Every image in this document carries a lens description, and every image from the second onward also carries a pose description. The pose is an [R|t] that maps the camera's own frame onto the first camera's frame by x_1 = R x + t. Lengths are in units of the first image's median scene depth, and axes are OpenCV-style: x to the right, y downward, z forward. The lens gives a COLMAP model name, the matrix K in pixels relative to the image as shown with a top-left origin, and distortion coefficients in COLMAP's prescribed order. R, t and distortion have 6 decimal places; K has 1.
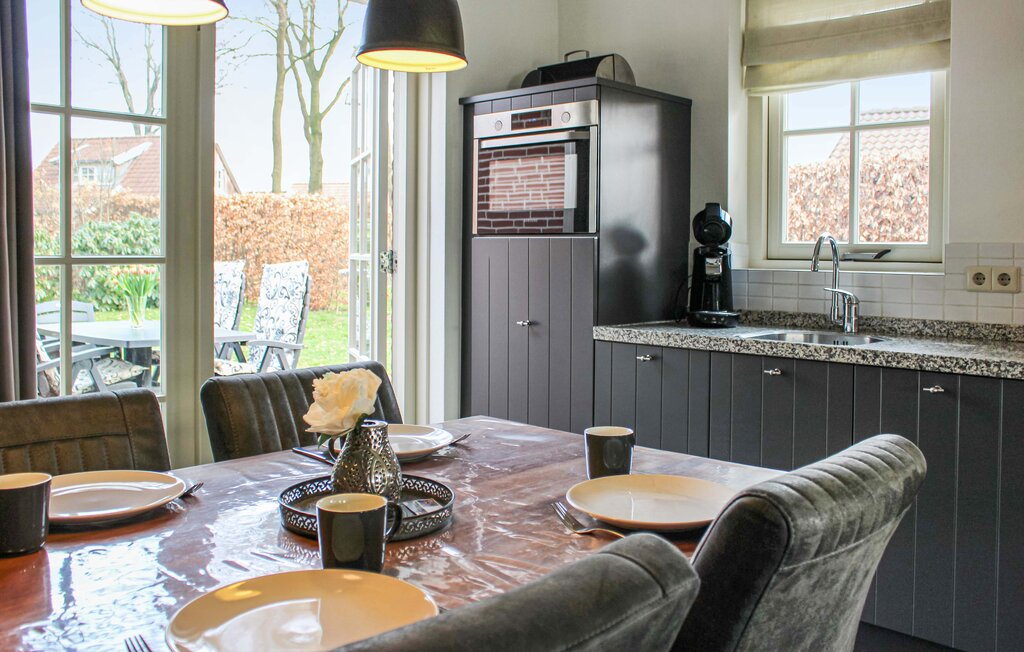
lens RADIAL K [[909.4, 0, 511.9], [0, 909.4, 320.4], [0, 0, 1]] dist [-0.019362, -0.002320]
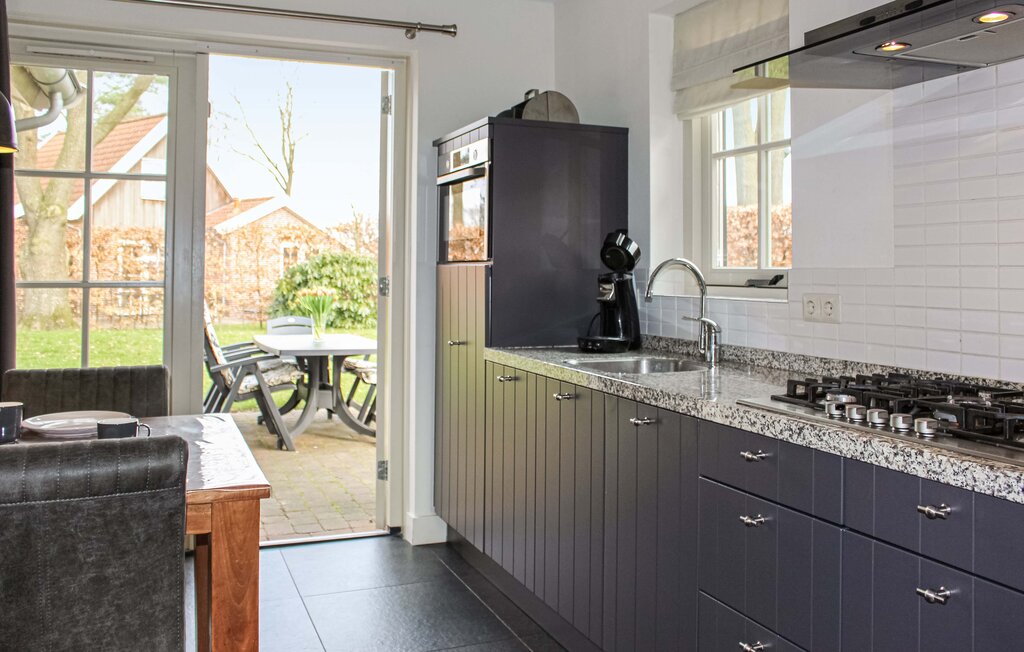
lens RADIAL K [[880.8, 0, 507.1], [0, 880.8, 331.4], [0, 0, 1]] dist [-0.044286, 0.002553]
pose [[0.907966, 0.025179, -0.418287, 0.594103], [-0.030220, 0.999529, -0.005431, -0.007888], [0.417953, 0.017572, 0.908299, 0.072218]]
